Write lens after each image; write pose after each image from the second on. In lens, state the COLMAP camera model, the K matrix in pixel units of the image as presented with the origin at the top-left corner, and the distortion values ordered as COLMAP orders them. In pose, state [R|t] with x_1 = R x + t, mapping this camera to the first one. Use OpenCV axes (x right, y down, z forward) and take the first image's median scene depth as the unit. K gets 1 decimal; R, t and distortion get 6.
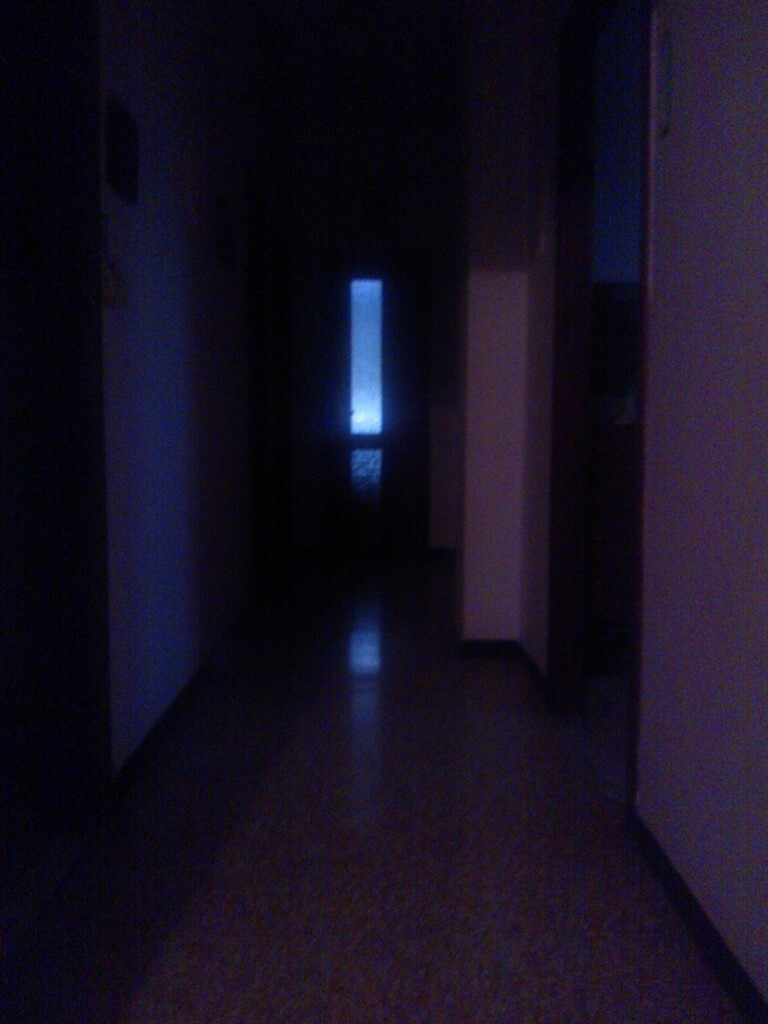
lens RADIAL K [[819.9, 0, 384.0], [0, 819.9, 512.0], [0, 0, 1]] dist [0.097441, -0.328441]
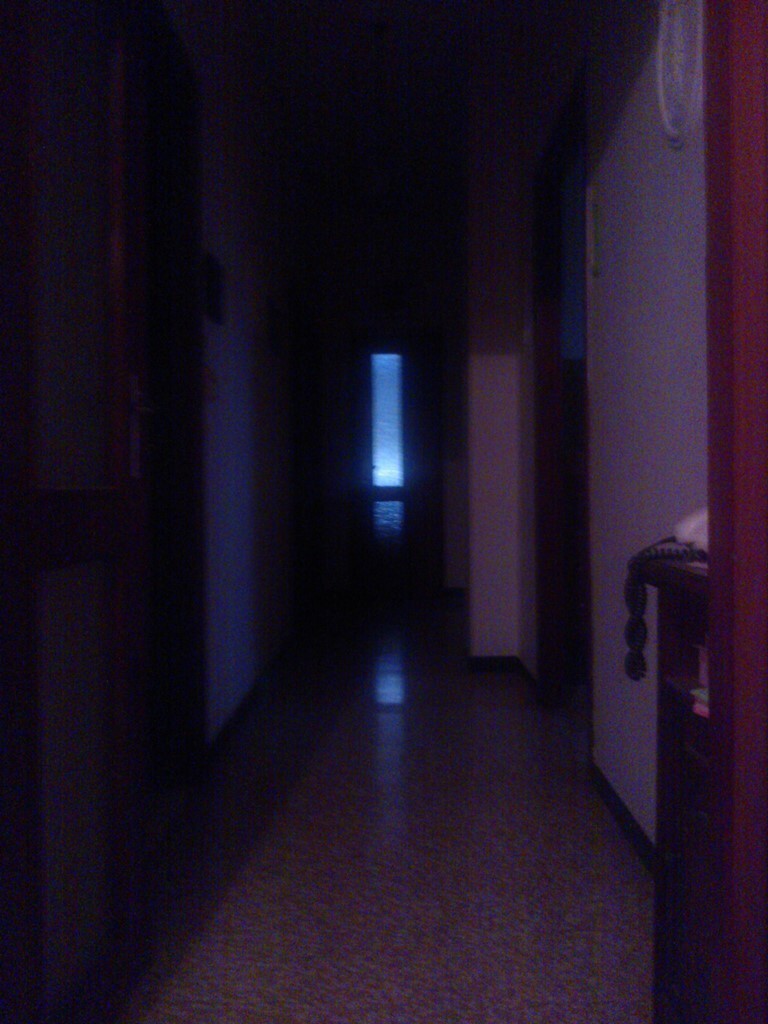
lens RADIAL K [[809.5, 0, 384.0], [0, 809.5, 512.0], [0, 0, 1]] dist [0.102083, -0.212130]
pose [[0.999546, -0.016014, -0.025535, 0.001055], [0.014385, 0.997925, -0.062757, 0.012957], [0.026487, 0.062362, 0.997702, -0.148480]]
